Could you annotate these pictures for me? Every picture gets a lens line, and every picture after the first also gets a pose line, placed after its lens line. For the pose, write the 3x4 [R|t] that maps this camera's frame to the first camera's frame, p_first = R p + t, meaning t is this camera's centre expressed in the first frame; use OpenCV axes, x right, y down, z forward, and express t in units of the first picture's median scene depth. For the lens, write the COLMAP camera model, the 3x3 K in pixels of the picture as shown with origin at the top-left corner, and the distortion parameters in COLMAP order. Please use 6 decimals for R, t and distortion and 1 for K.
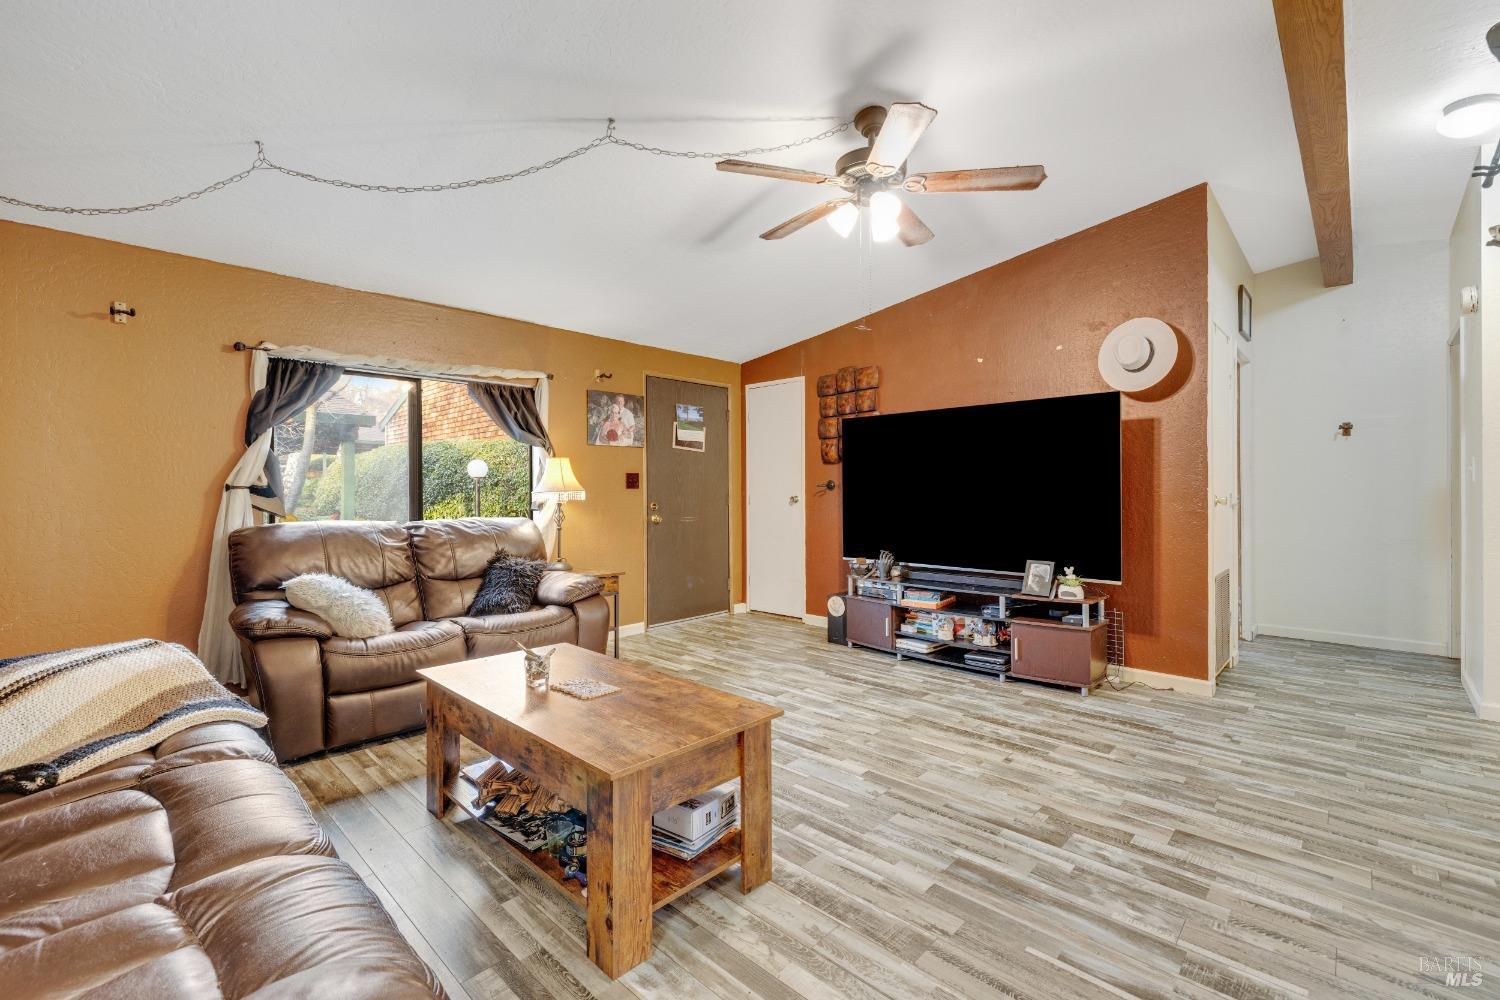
lens RADIAL K [[631.6, 0, 827.0], [0, 631.6, 493.8], [0, 0, 1]] dist [-0.001077, 0.000290]
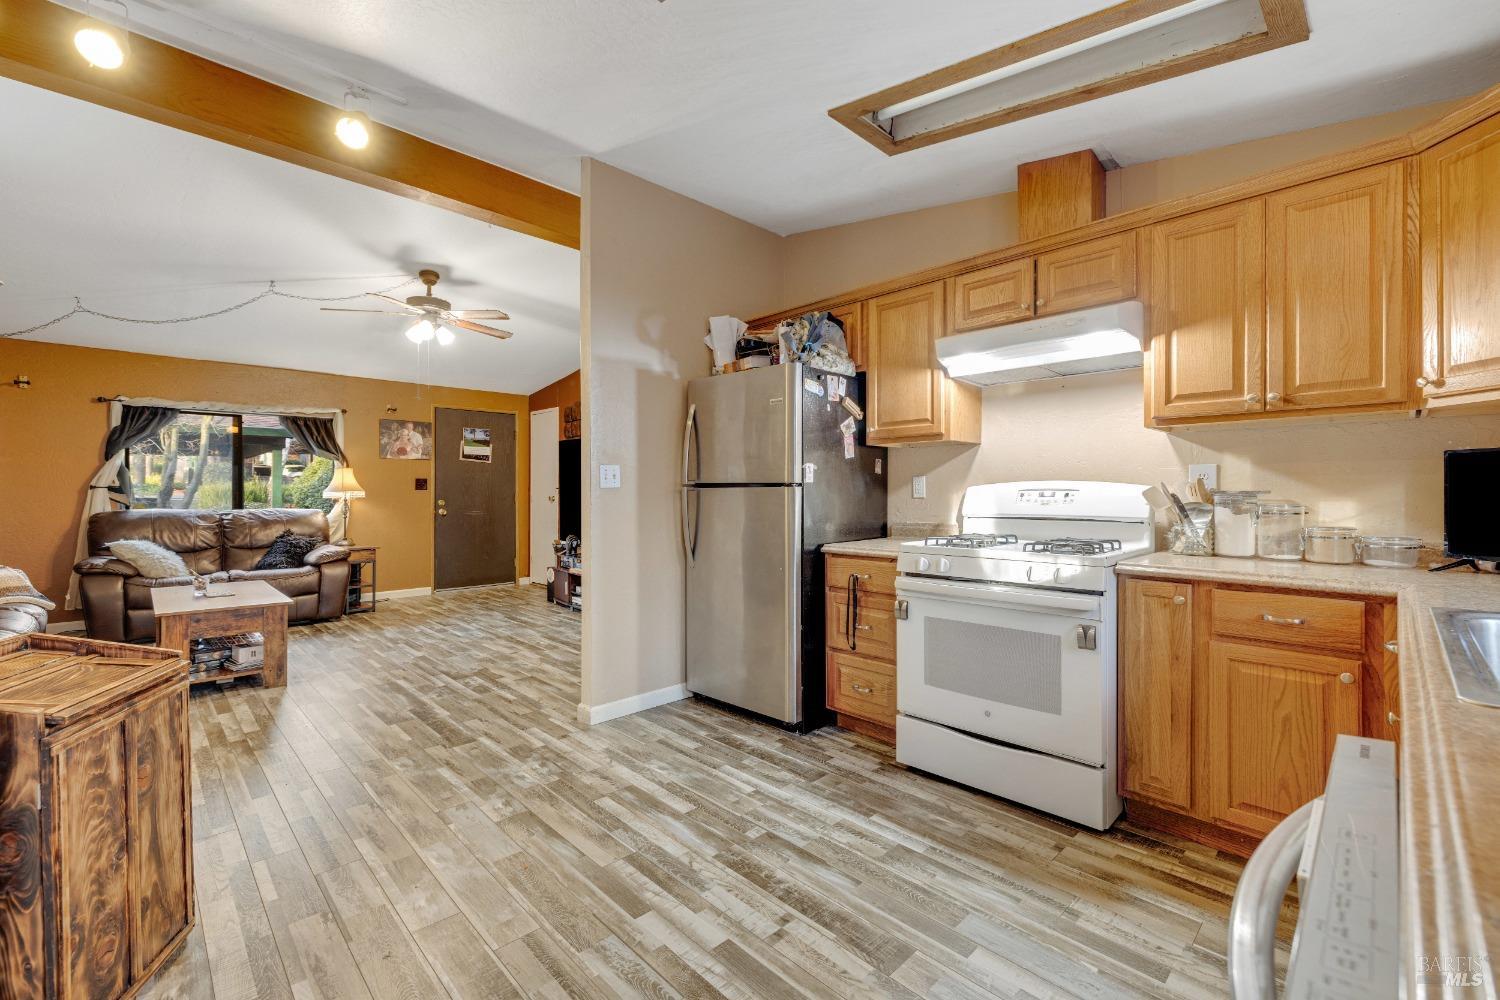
lens RADIAL K [[629.3, 0, 814.7], [0, 629.3, 493.0], [0, 0, 1]] dist [0.002906, -0.000572]
pose [[0.999197, 0.007555, -0.039359, 0.874173], [-0.007734, 0.999960, -0.004409, -0.002036], [0.039324, 0.004710, 0.999215, -0.491747]]
